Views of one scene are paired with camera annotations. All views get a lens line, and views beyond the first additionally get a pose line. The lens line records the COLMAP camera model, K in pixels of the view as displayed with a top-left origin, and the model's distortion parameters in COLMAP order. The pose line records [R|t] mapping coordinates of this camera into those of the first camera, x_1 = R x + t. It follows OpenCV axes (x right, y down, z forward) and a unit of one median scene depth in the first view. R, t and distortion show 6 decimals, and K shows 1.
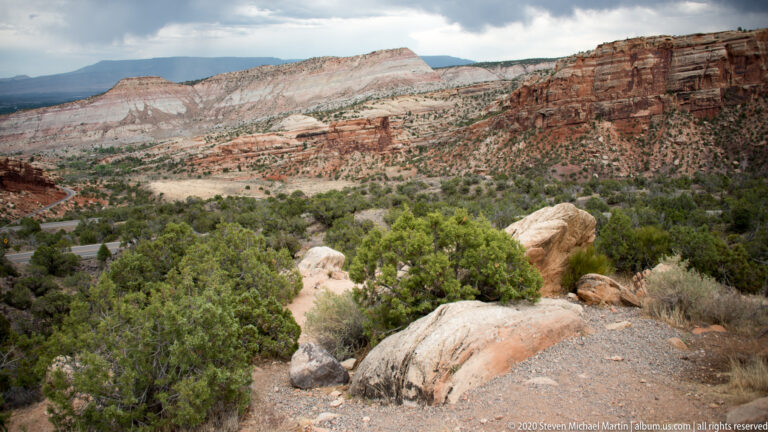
lens RADIAL K [[598.5, 0, 372.4], [0, 598.5, 201.8], [0, 0, 1]] dist [-0.131800, 0.064824]
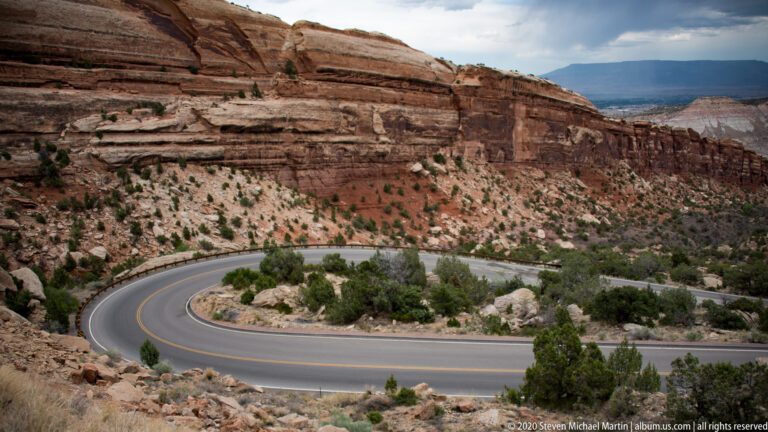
lens RADIAL K [[598.5, 0, 394.0], [0, 598.5, 241.1], [0, 0, 1]] dist [-0.131800, 0.064824]
pose [[0.764245, 0.148267, -0.627652, -0.223129], [-0.110224, 0.988924, 0.099397, 0.041183], [0.635437, -0.006781, 0.772123, -0.487078]]
